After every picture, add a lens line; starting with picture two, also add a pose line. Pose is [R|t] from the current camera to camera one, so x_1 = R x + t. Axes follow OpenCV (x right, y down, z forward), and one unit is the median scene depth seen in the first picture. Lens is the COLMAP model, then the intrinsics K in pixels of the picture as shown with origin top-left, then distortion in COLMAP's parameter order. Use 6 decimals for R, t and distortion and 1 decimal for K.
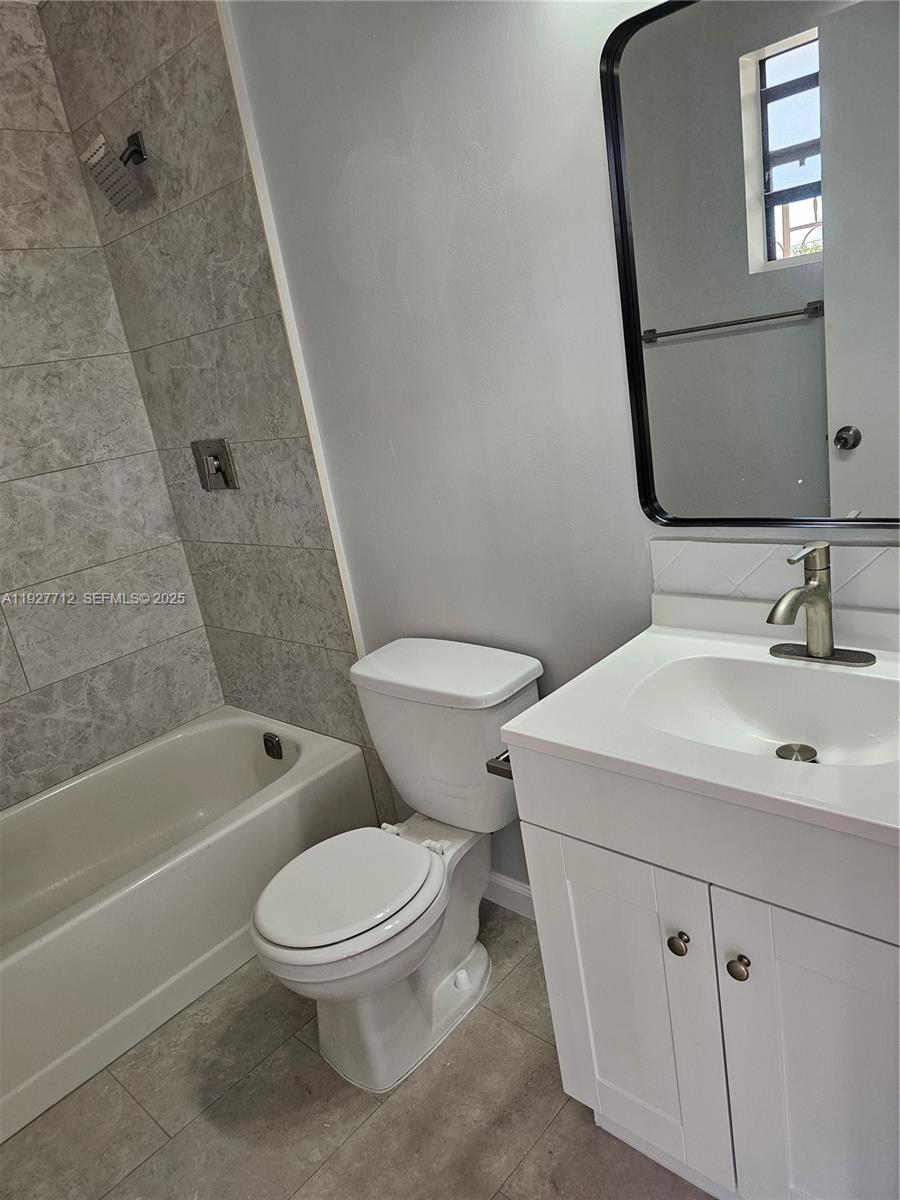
lens RADIAL K [[809.1, 0, 452.8], [0, 809.1, 614.3], [0, 0, 1]] dist [0.075438, -0.075574]
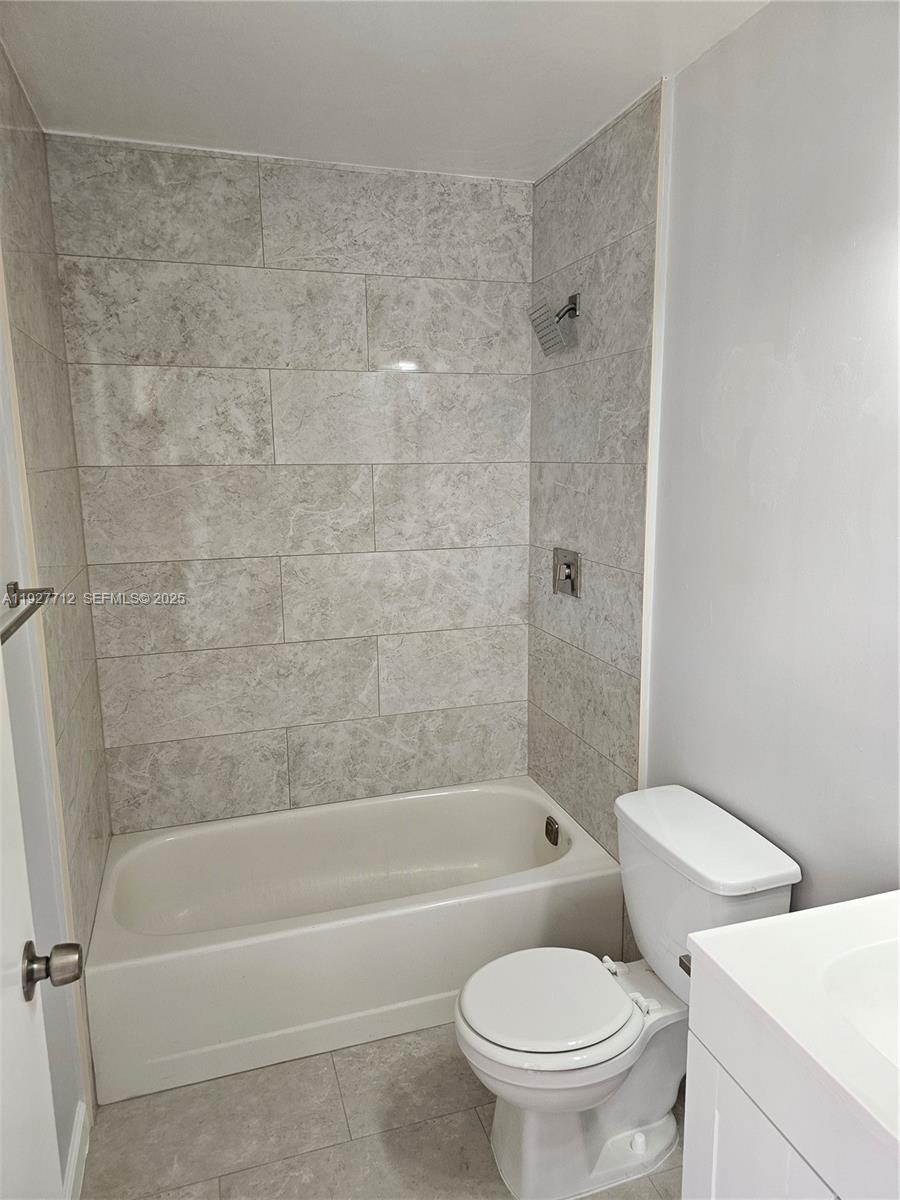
lens RADIAL K [[809.1, 0, 452.8], [0, 809.1, 614.3], [0, 0, 1]] dist [0.075438, -0.075574]
pose [[0.860160, 0.245886, -0.446838, 0.088671], [-0.276076, 0.961132, -0.002552, -0.086045], [0.428843, 0.125557, 0.894611, -0.055238]]
